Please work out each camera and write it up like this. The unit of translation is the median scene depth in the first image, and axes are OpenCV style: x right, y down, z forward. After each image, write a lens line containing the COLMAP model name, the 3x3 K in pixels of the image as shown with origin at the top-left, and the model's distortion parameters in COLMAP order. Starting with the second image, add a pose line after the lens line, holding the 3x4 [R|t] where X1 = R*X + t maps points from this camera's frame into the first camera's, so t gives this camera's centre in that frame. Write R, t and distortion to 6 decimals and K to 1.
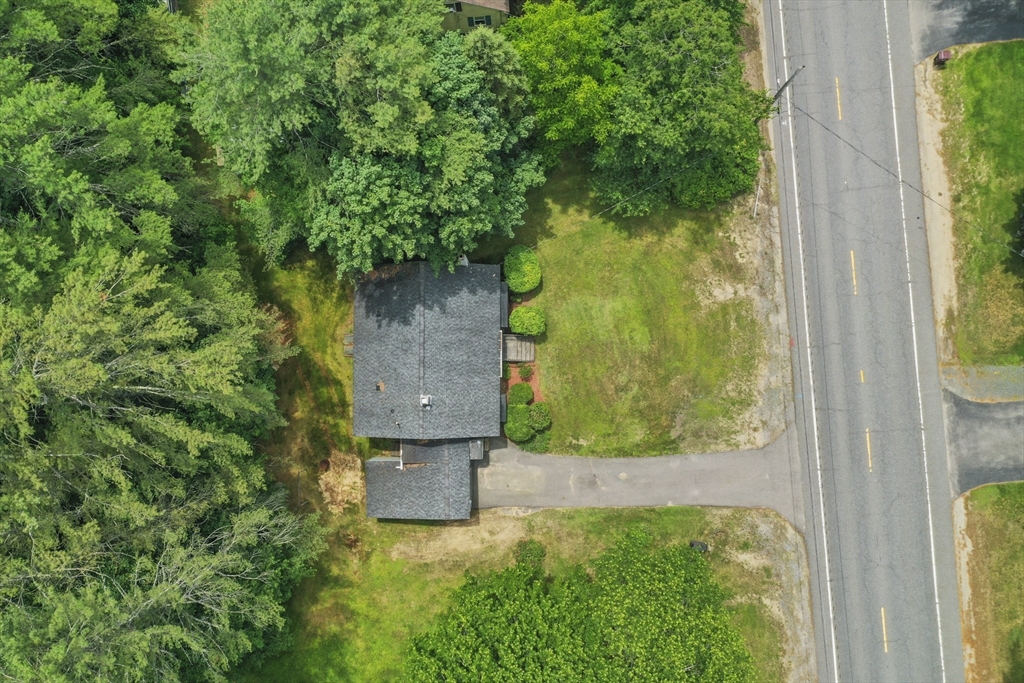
lens RADIAL K [[810.9, 0, 512.0], [0, 810.9, 341.5], [0, 0, 1]] dist [-0.010993, 0.000569]
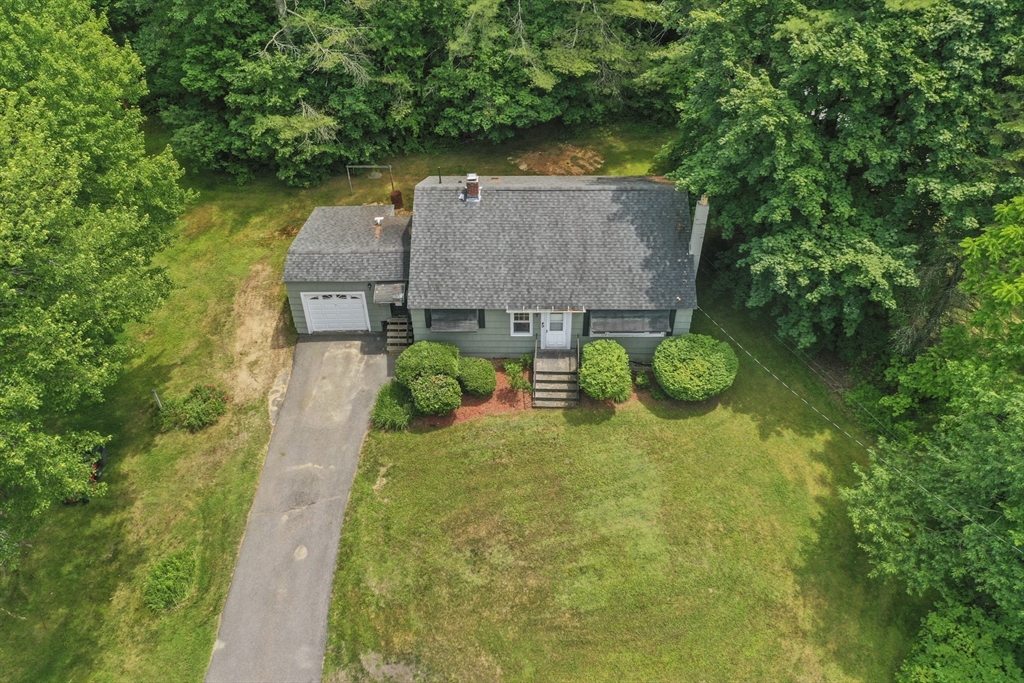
lens RADIAL K [[810.9, 0, 512.0], [0, 810.9, 341.5], [0, 0, 1]] dist [-0.010993, 0.000569]
pose [[-0.017483, 0.682321, -0.730843, 0.405700], [-0.998841, 0.020865, 0.043373, 0.013701], [0.044843, 0.730754, 0.681166, 0.575961]]
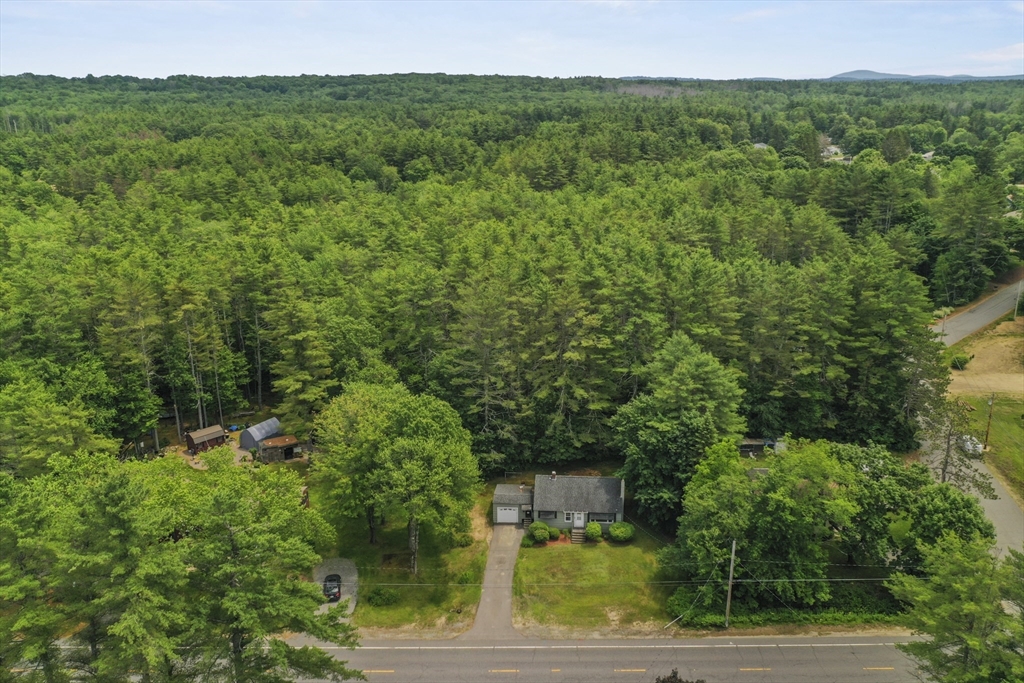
lens RADIAL K [[810.9, 0, 512.0], [0, 810.9, 341.5], [0, 0, 1]] dist [-0.010993, 0.000569]
pose [[-0.089880, 0.310621, -0.946275, 1.589742], [-0.994861, 0.016471, 0.099902, -0.031326], [0.046618, 0.950391, 0.307544, 0.015069]]
